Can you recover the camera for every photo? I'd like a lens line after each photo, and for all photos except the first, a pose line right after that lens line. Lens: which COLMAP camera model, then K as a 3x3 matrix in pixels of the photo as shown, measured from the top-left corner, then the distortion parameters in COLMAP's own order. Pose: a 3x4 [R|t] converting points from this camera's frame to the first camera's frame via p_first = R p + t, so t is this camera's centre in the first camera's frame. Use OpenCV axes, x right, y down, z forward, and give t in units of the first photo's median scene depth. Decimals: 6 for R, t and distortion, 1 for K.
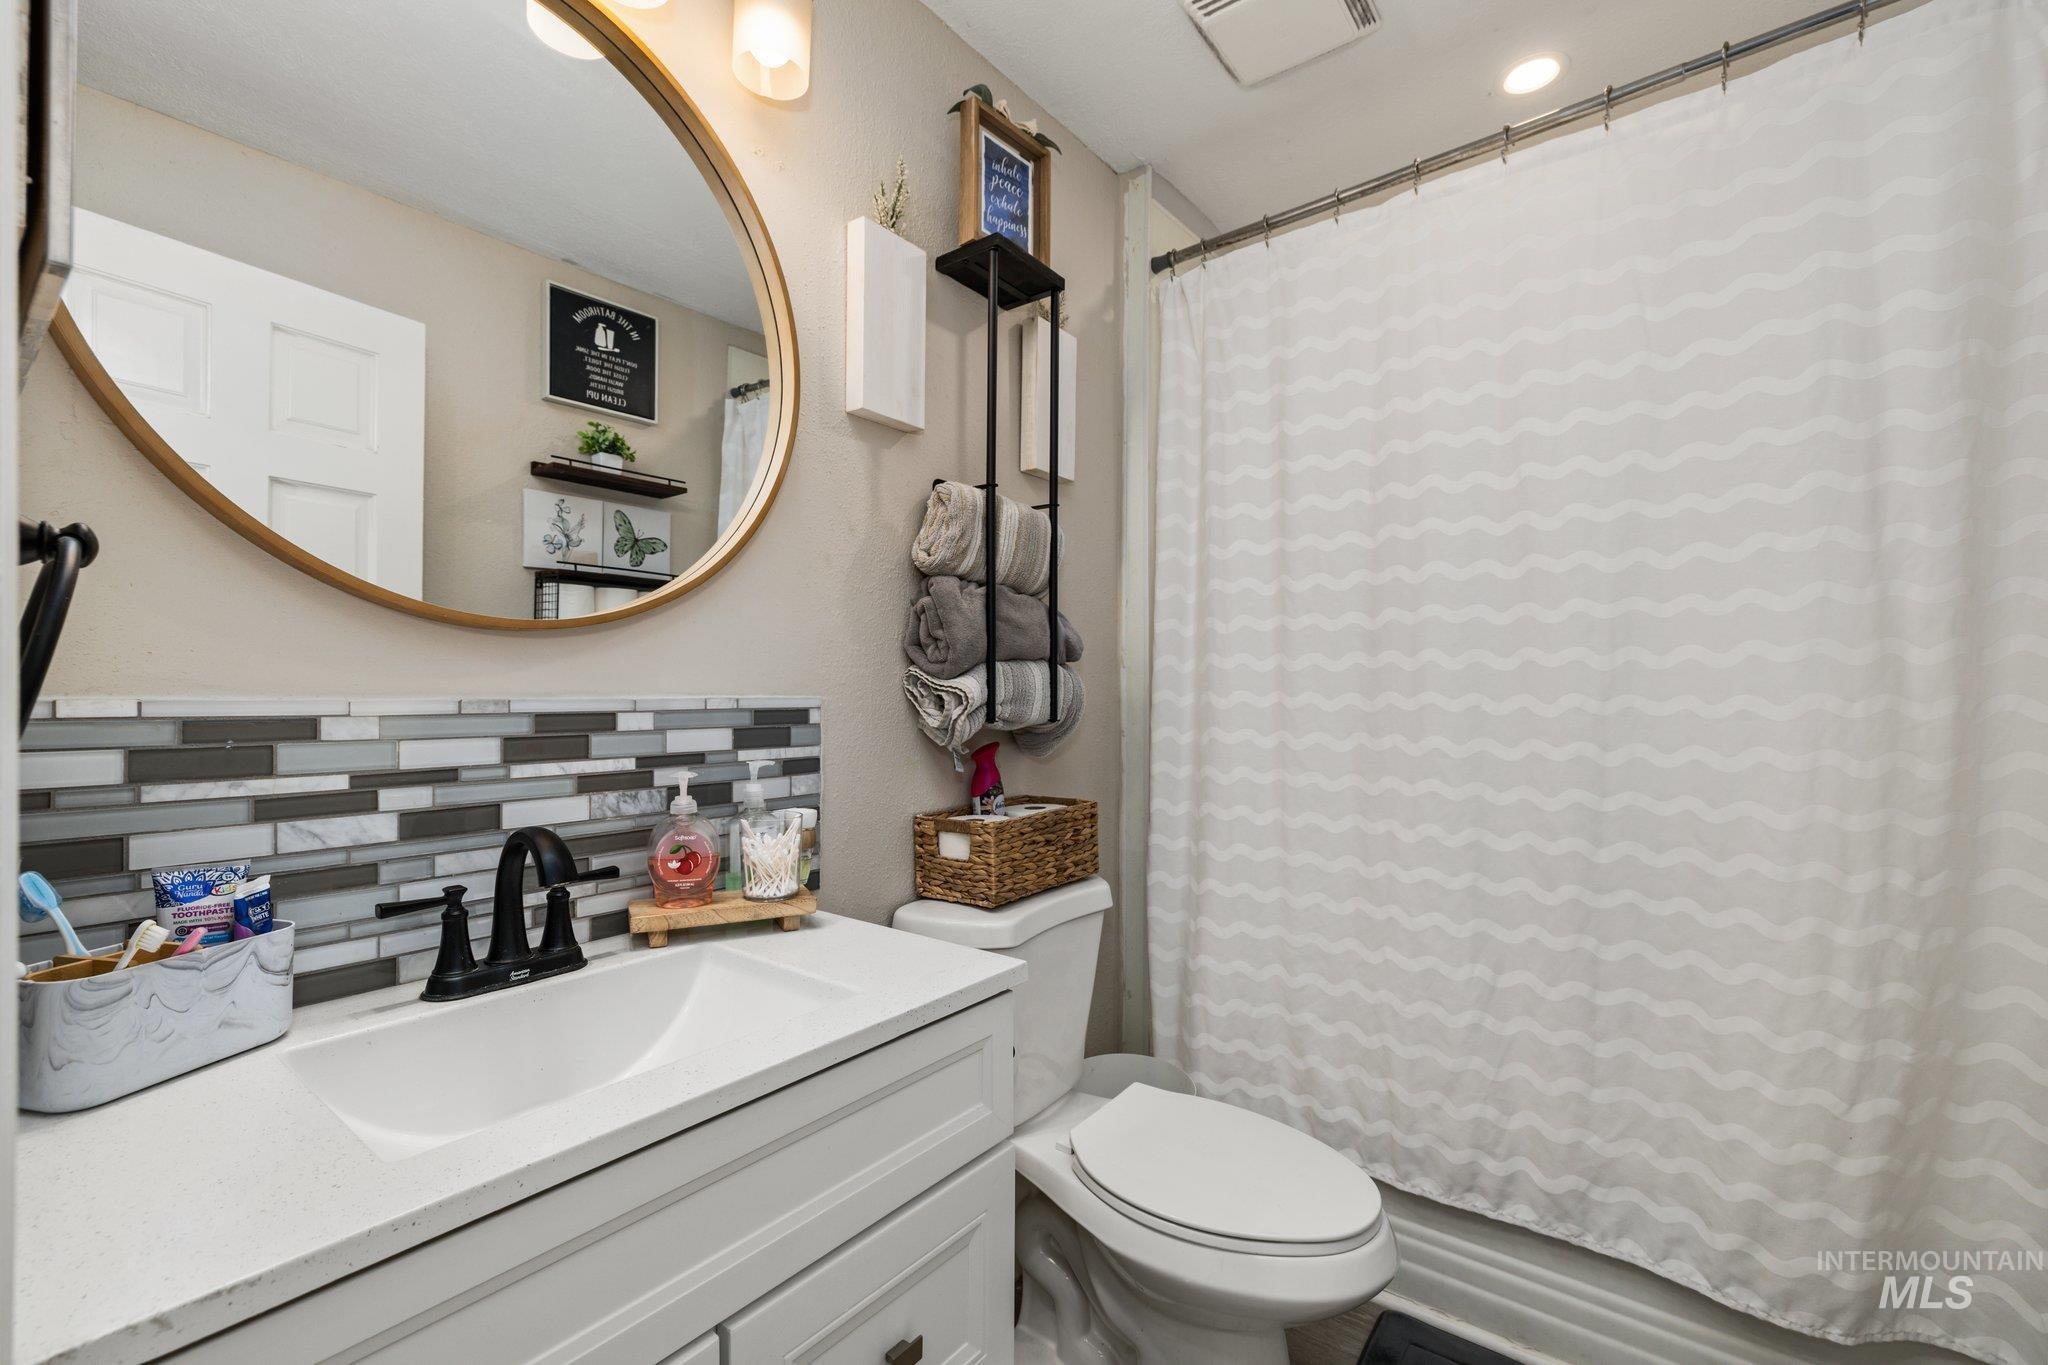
lens RADIAL K [[856.2, 0, 1024.0], [0, 856.2, 682.5], [0, 0, 1]] dist [0.000158, -0.000025]
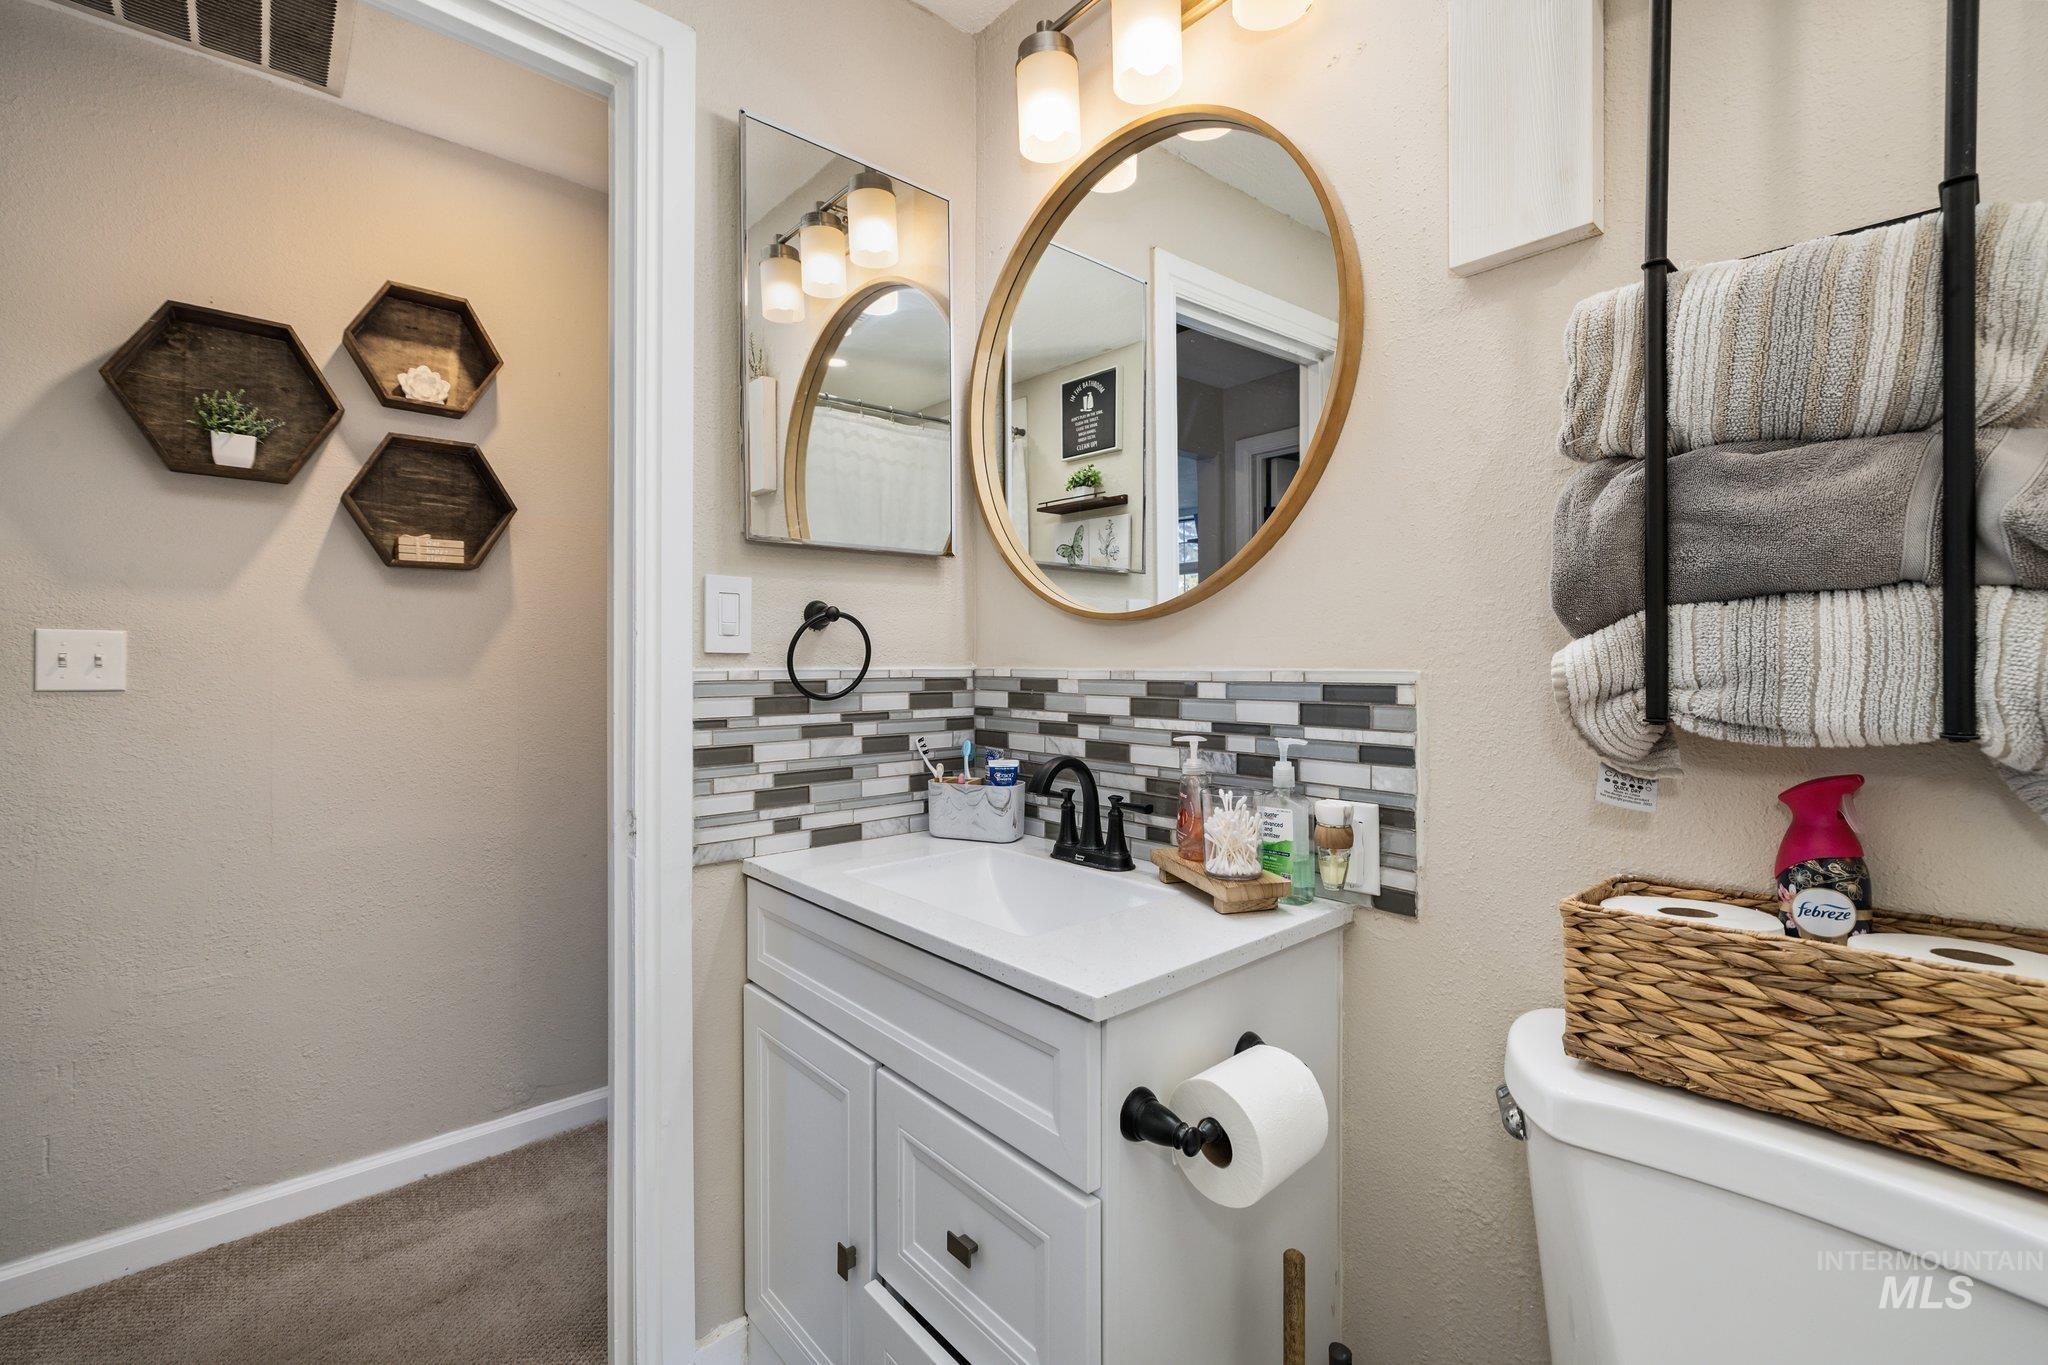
lens RADIAL K [[880.6, 0, 1028.1], [0, 880.6, 659.7], [0, 0, 1]] dist [-0.000630, 0.000026]
pose [[-0.186983, -0.003627, -0.982357, 0.788840], [0.014864, 0.999868, -0.006521, 0.008740], [0.982251, -0.015821, -0.186904, 1.034514]]
